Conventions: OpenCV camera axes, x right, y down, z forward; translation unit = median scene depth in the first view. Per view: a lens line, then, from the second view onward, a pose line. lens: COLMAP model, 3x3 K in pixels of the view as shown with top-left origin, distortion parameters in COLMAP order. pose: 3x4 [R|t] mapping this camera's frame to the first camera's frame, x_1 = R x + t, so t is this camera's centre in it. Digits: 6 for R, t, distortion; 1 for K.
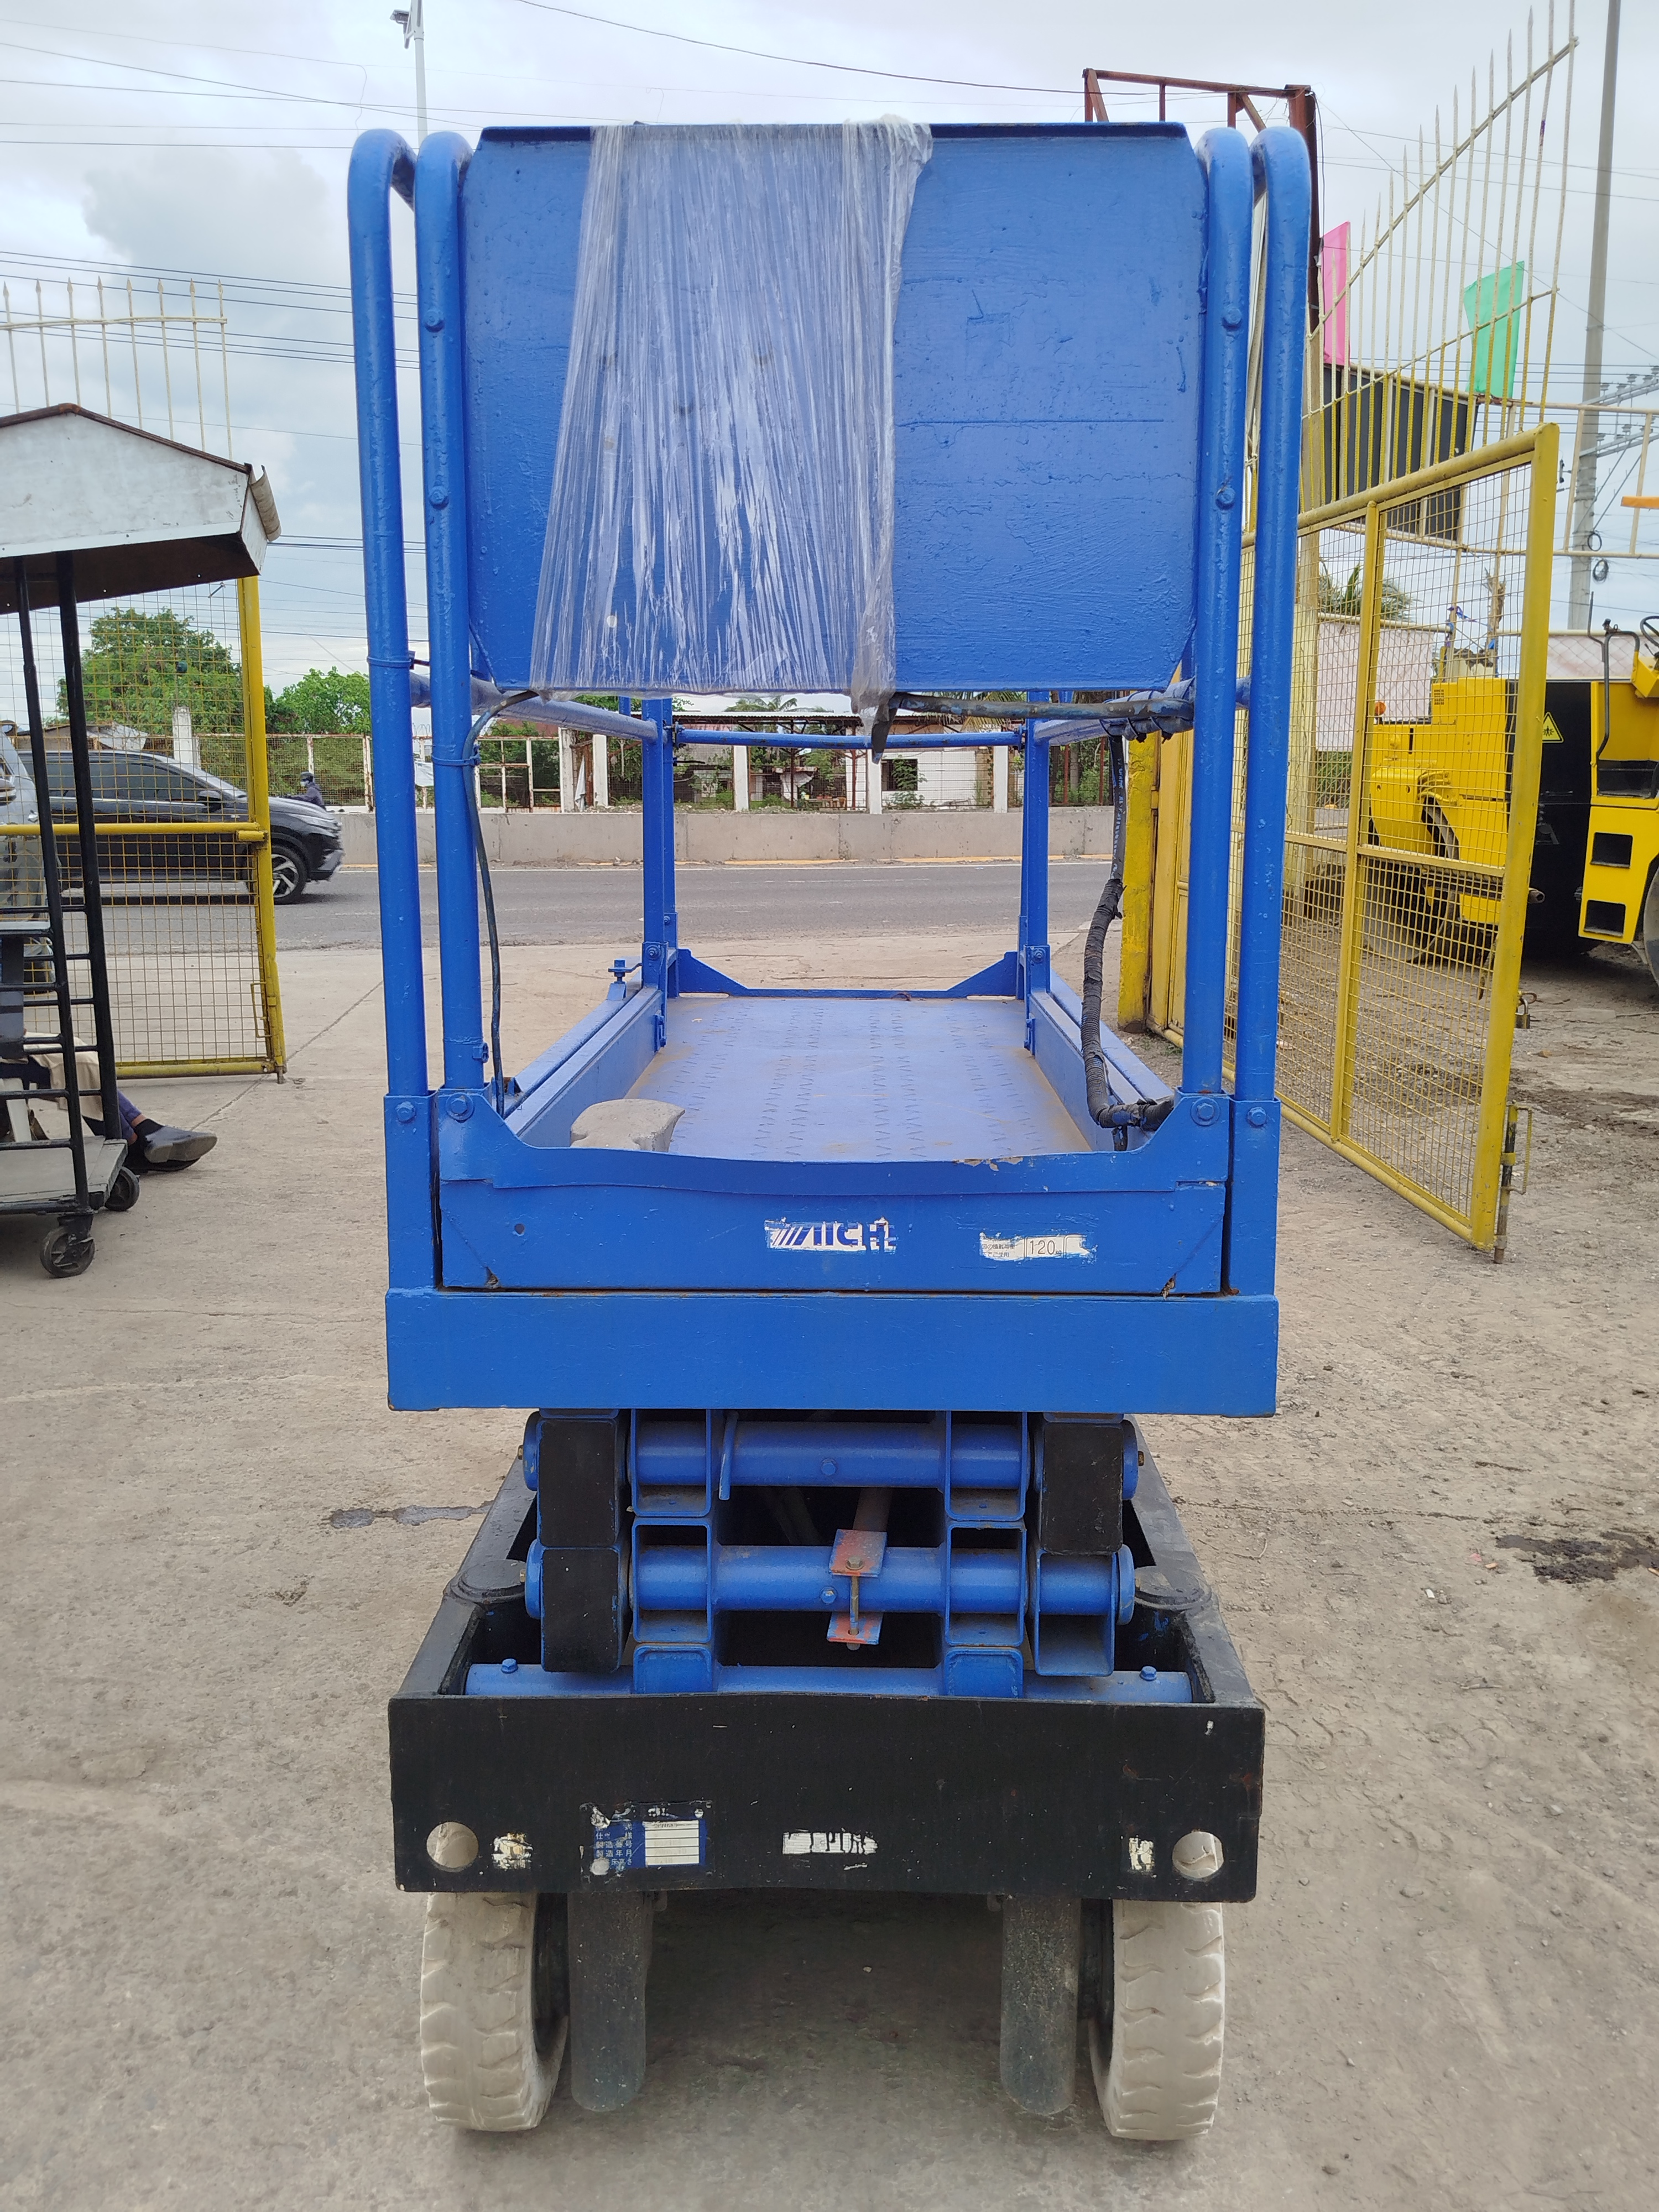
lens RADIAL K [[1842.6, 0, 829.5], [0, 1842.6, 1106.0], [0, 0, 1]] dist [0.074150, -0.120184]
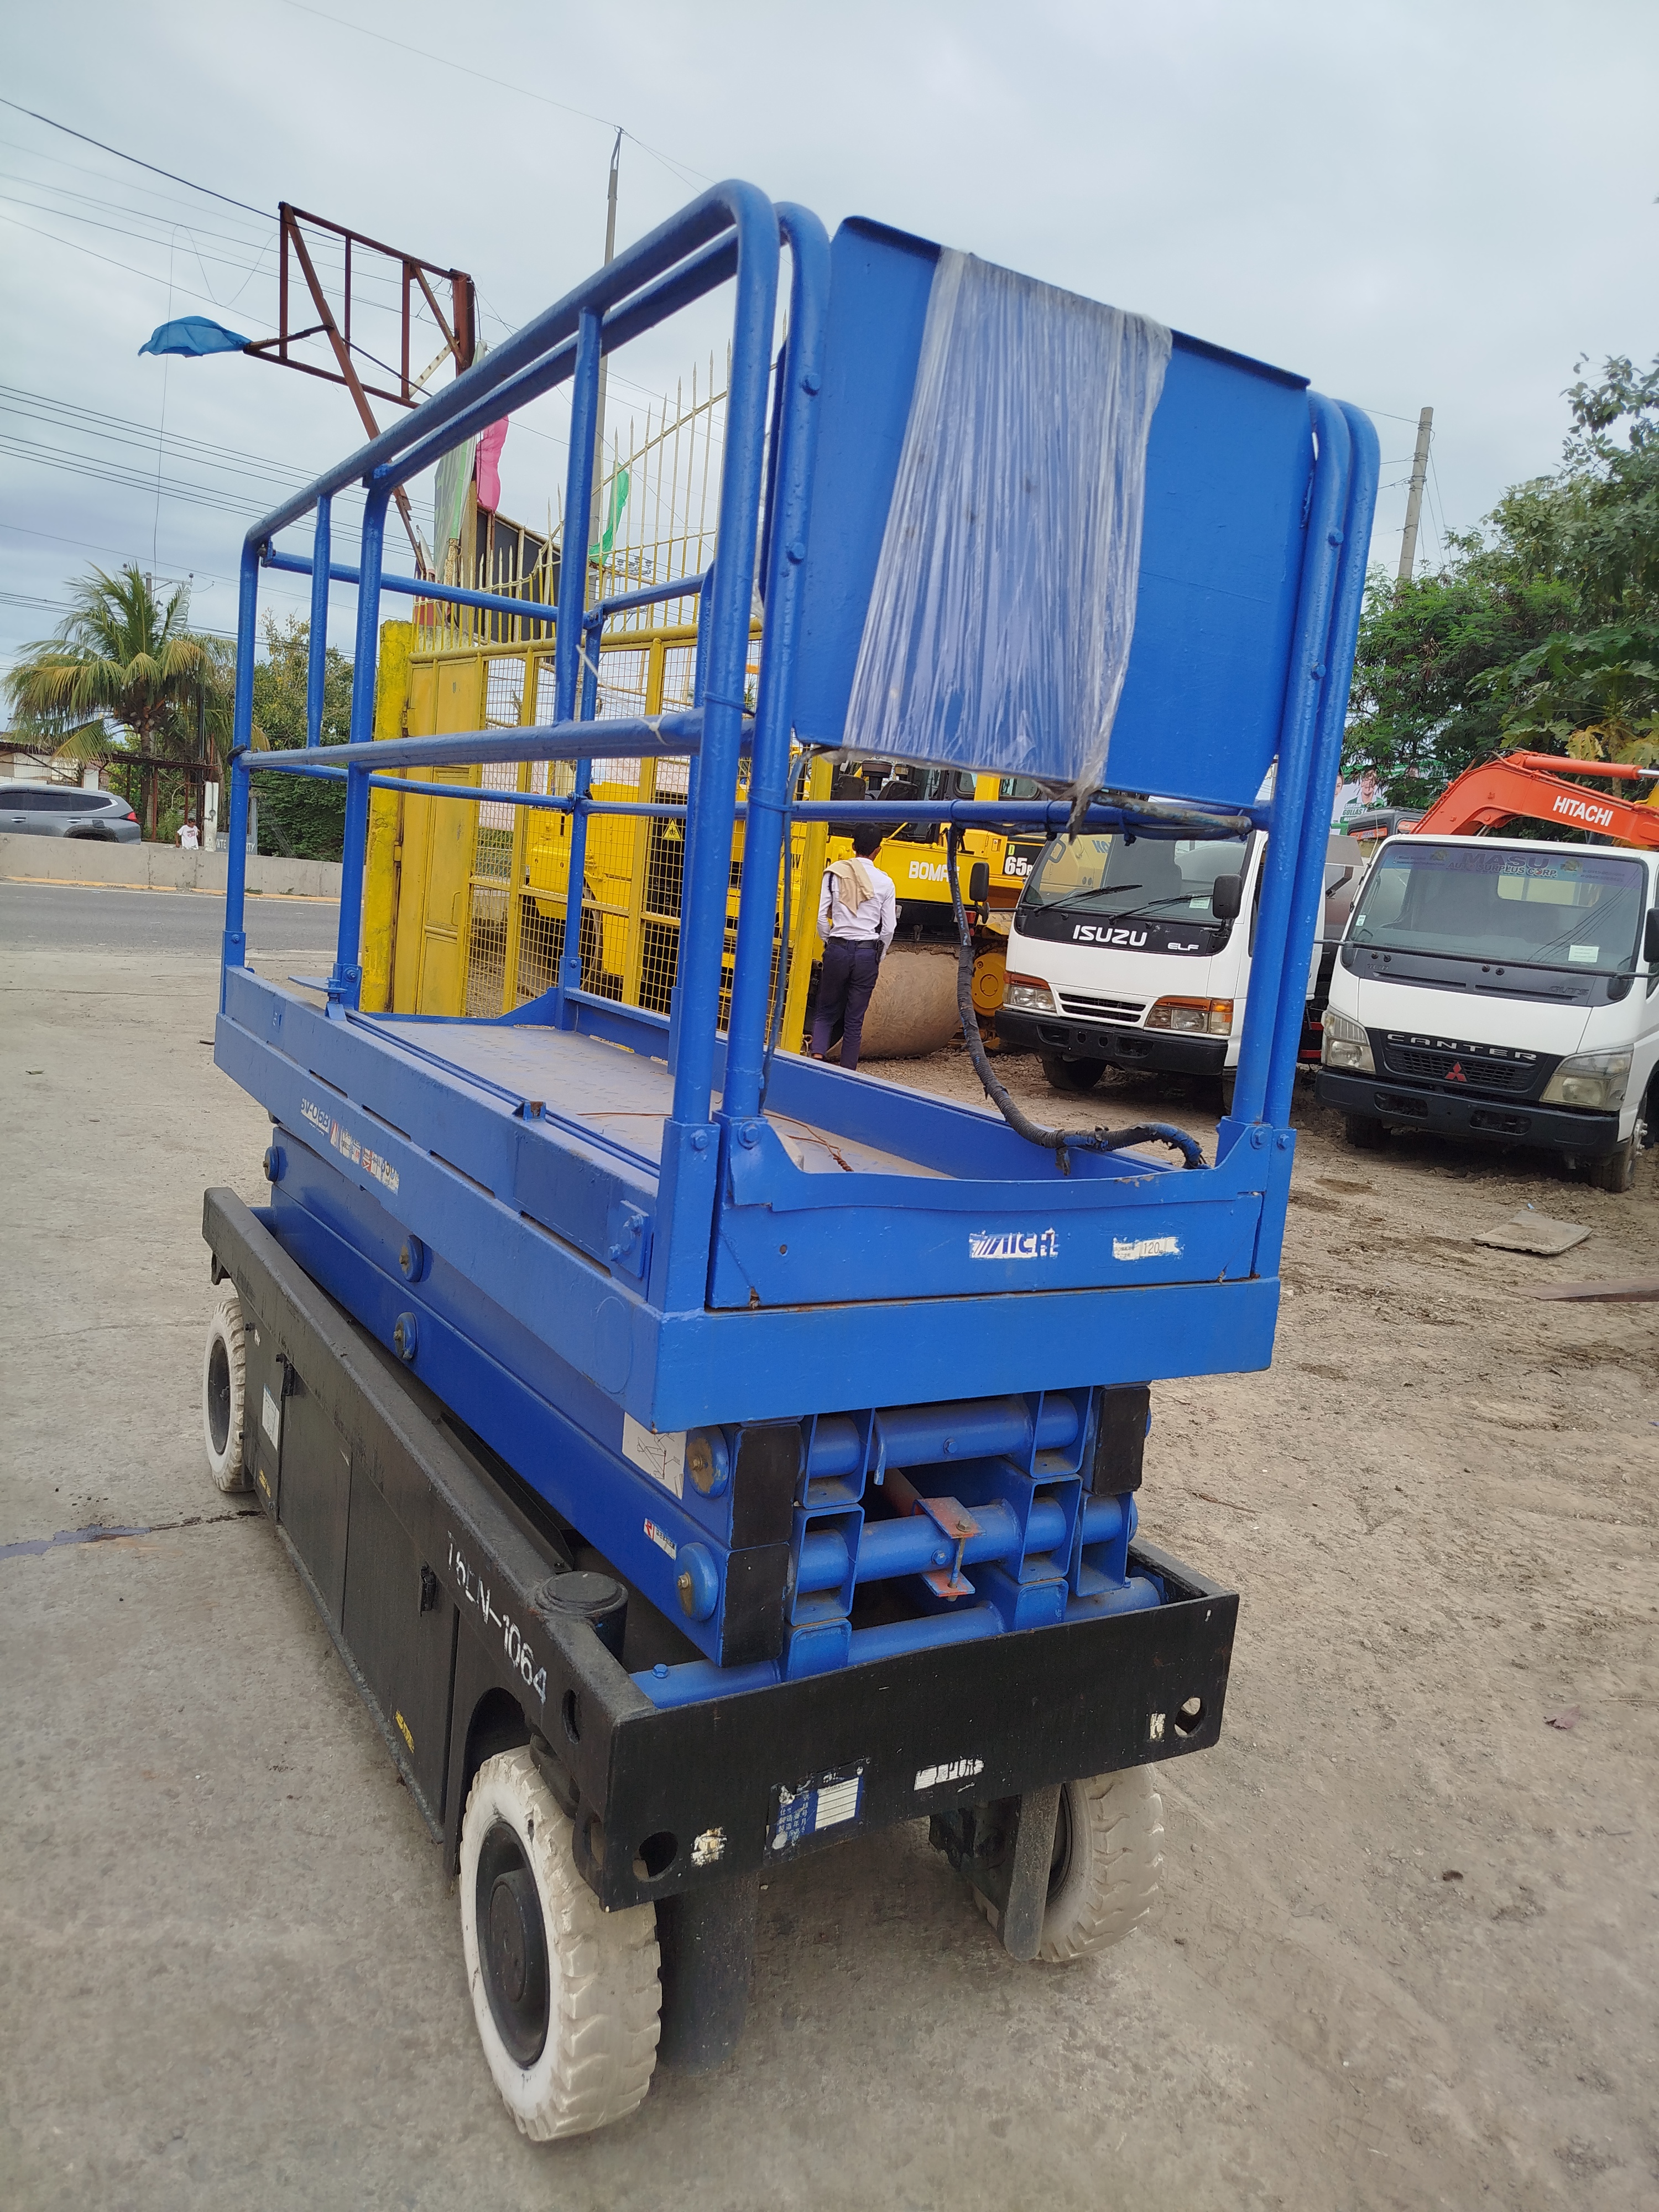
lens RADIAL K [[1530.6, 0, 821.3], [0, 1530.6, 1104.5], [0, 0, 1]] dist [0.035979, -0.040252]
pose [[0.848071, 0.009215, 0.529803, -0.563177], [-0.005755, 0.999950, -0.008181, -0.008787], [-0.529852, 0.003889, 0.848081, 0.225504]]
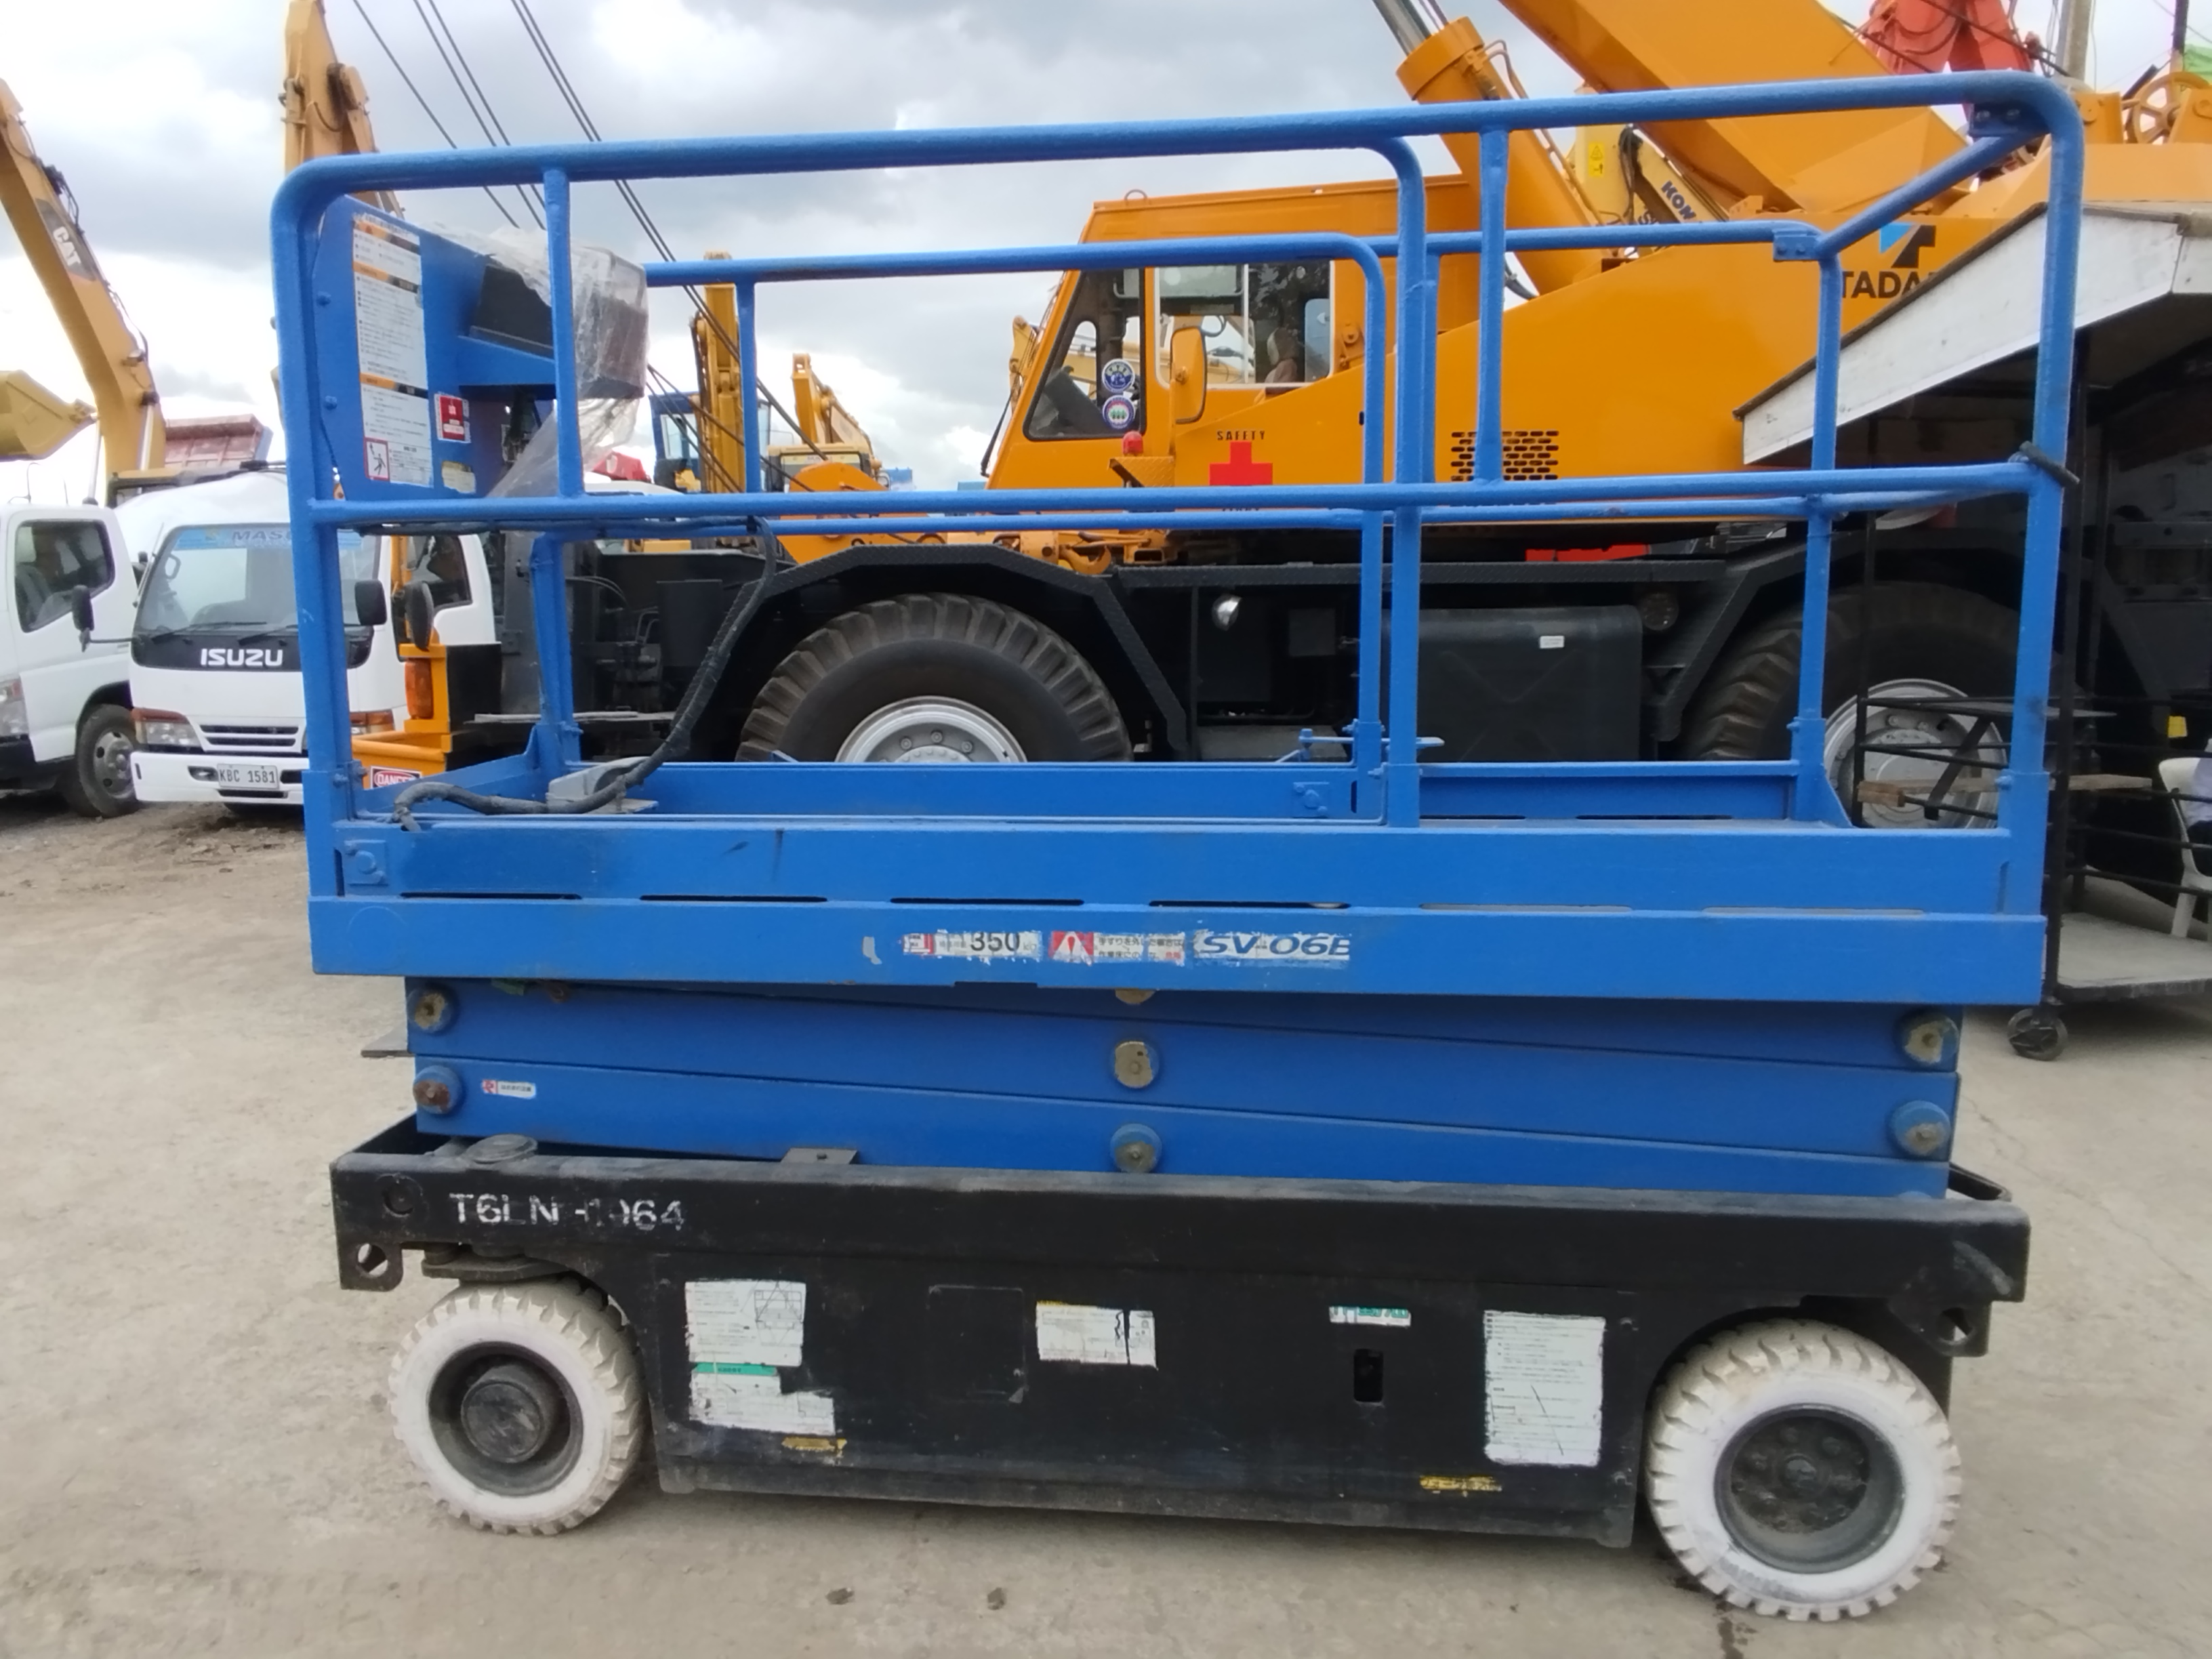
lens RADIAL K [[1553.2, 0, 1063.8], [0, 1553.2, 817.5], [0, 0, 1]] dist [0.021497, -0.040352]
pose [[-0.103672, 0.140600, -0.984624, 1.353359], [-0.157005, 0.975233, 0.155790, -0.250347], [0.982141, 0.170742, -0.079030, 1.583028]]
